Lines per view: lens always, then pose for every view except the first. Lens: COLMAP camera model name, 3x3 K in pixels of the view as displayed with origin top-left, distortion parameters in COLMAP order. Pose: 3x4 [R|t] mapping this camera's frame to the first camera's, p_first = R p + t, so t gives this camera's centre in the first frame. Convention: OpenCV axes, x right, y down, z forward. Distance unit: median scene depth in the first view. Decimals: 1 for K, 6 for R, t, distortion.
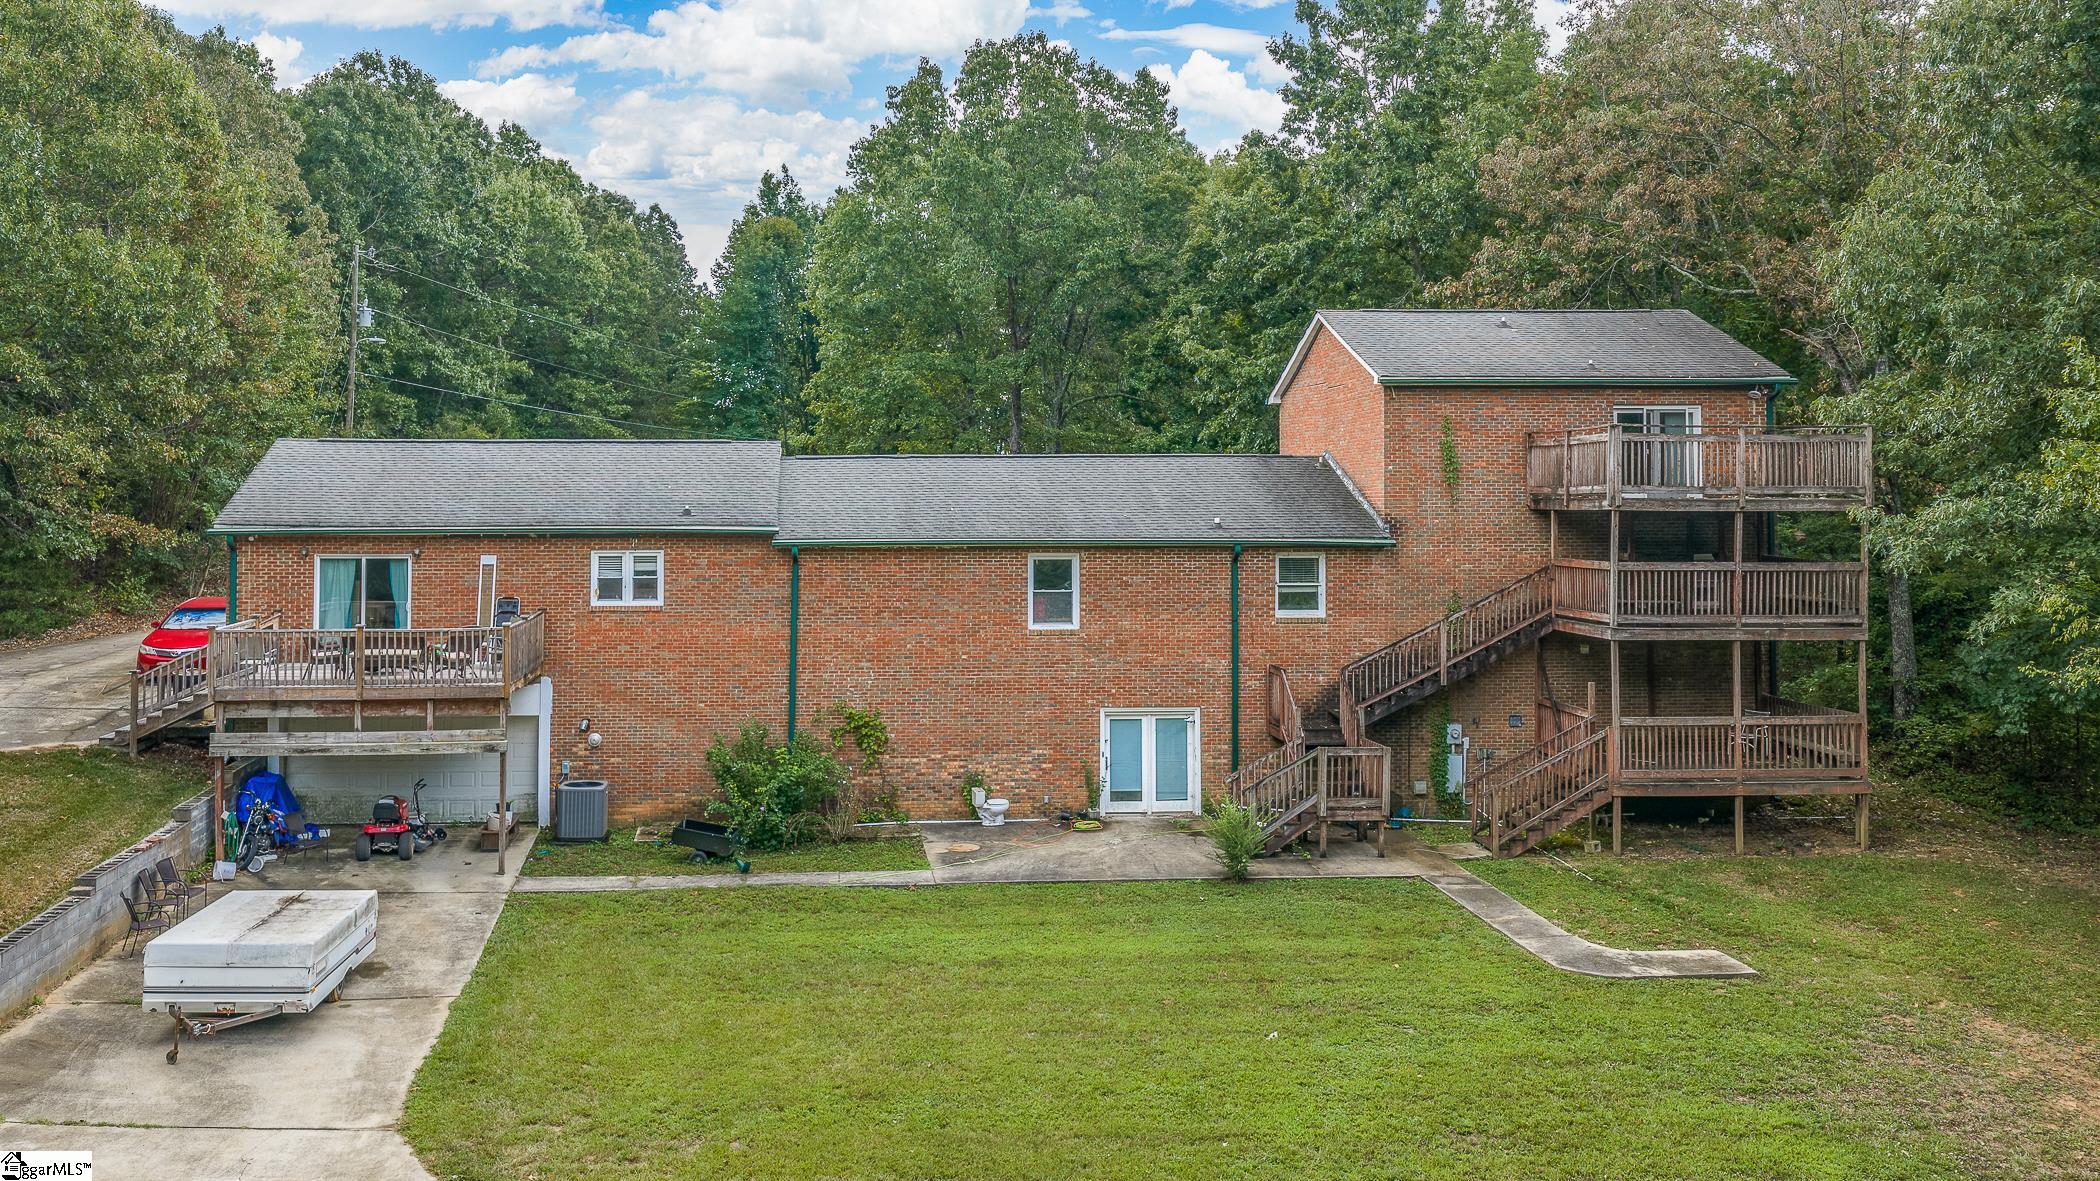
lens RADIAL K [[1781.8, 0, 1015.4], [0, 1781.8, 616.0], [0, 0, 1]] dist [0.040056, -0.083314]
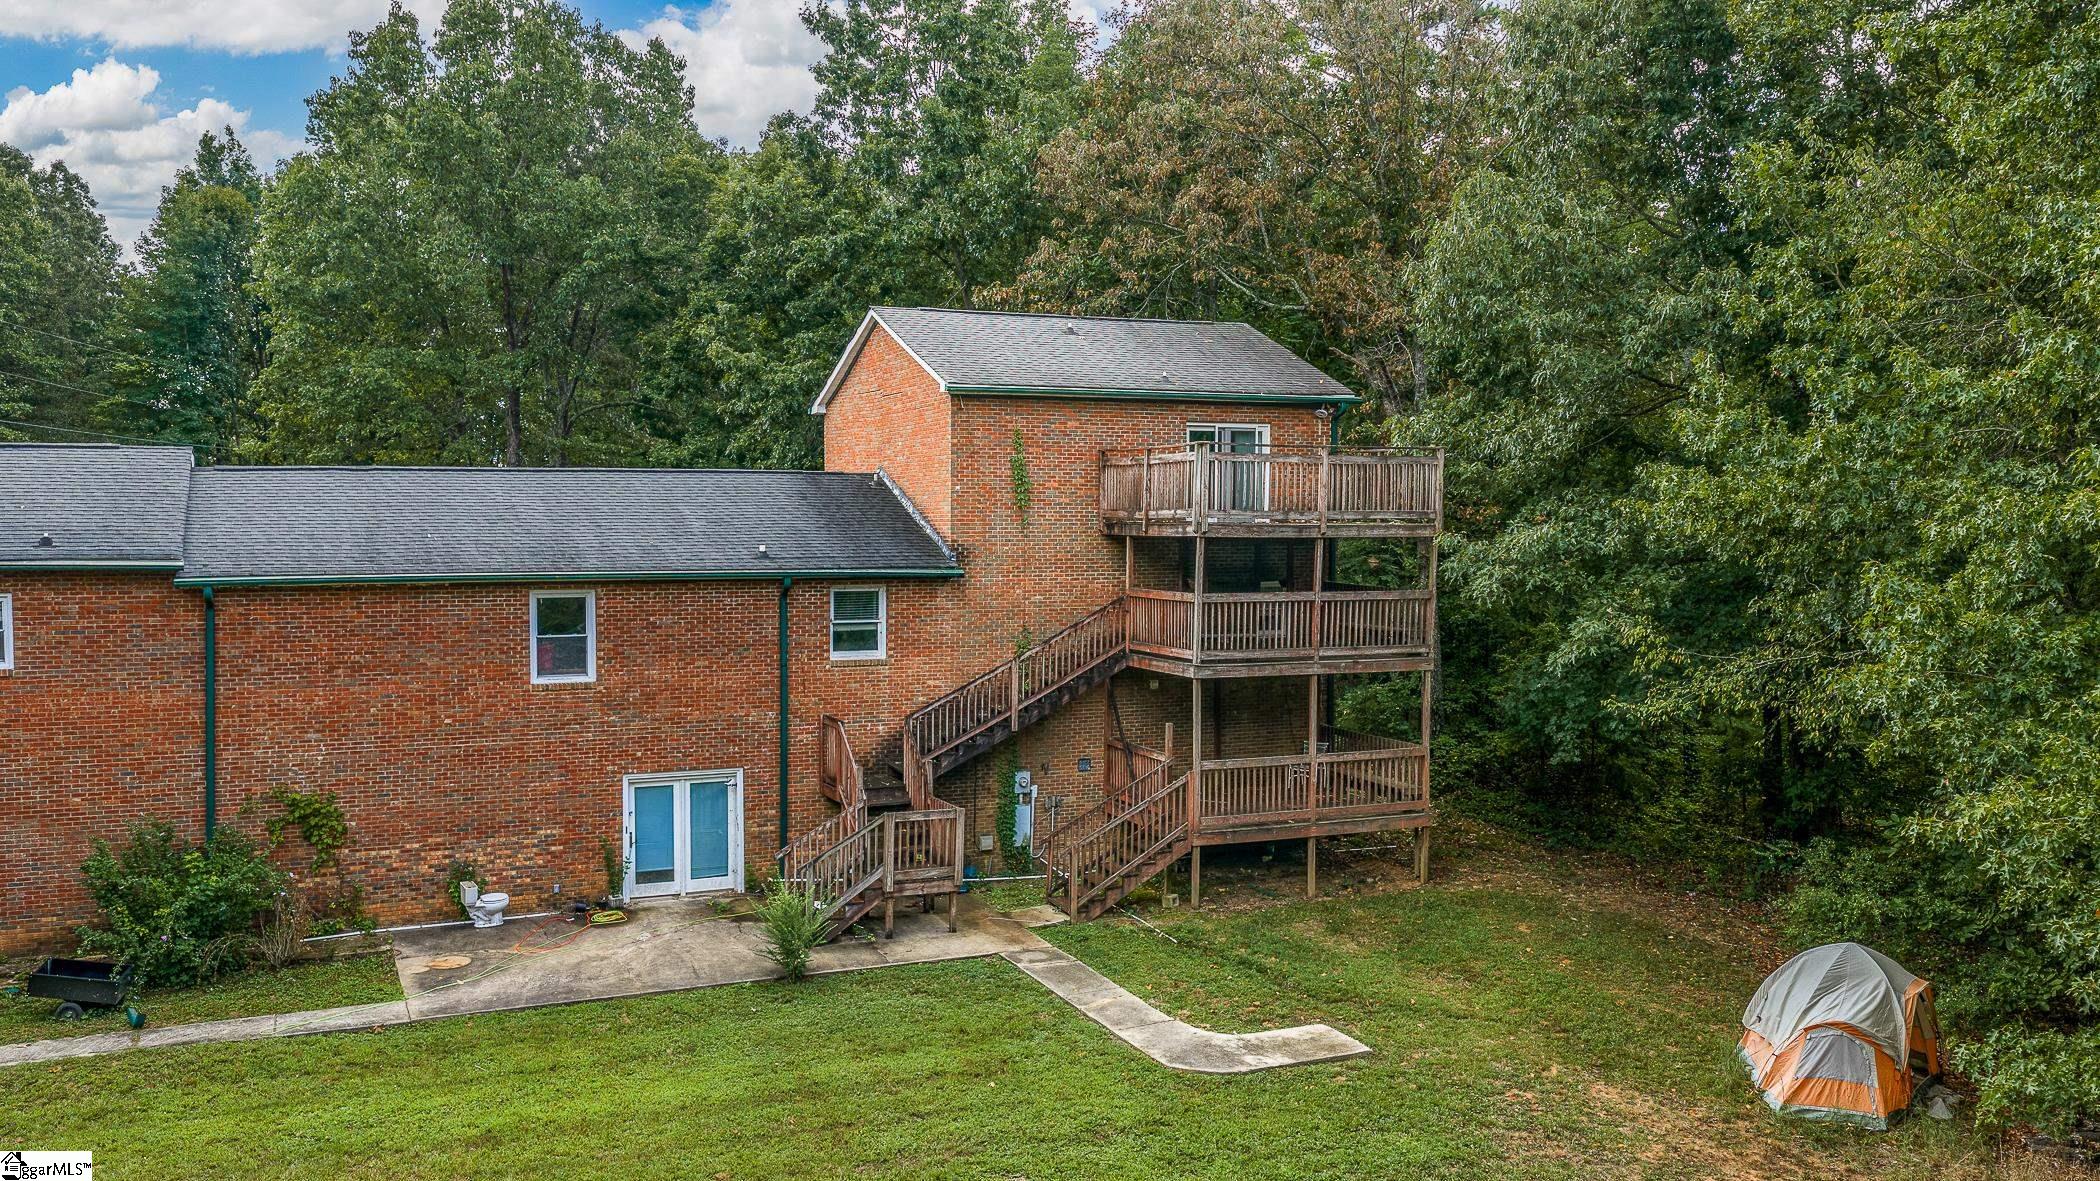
lens RADIAL K [[1781.8, 0, 1015.4], [0, 1781.8, 616.0], [0, 0, 1]] dist [0.040056, -0.083314]
pose [[0.963242, -0.011855, 0.268375, 0.001494], [0.014146, 0.999878, -0.006603, -0.013059], [-0.268264, 0.010157, 0.963292, 0.140723]]
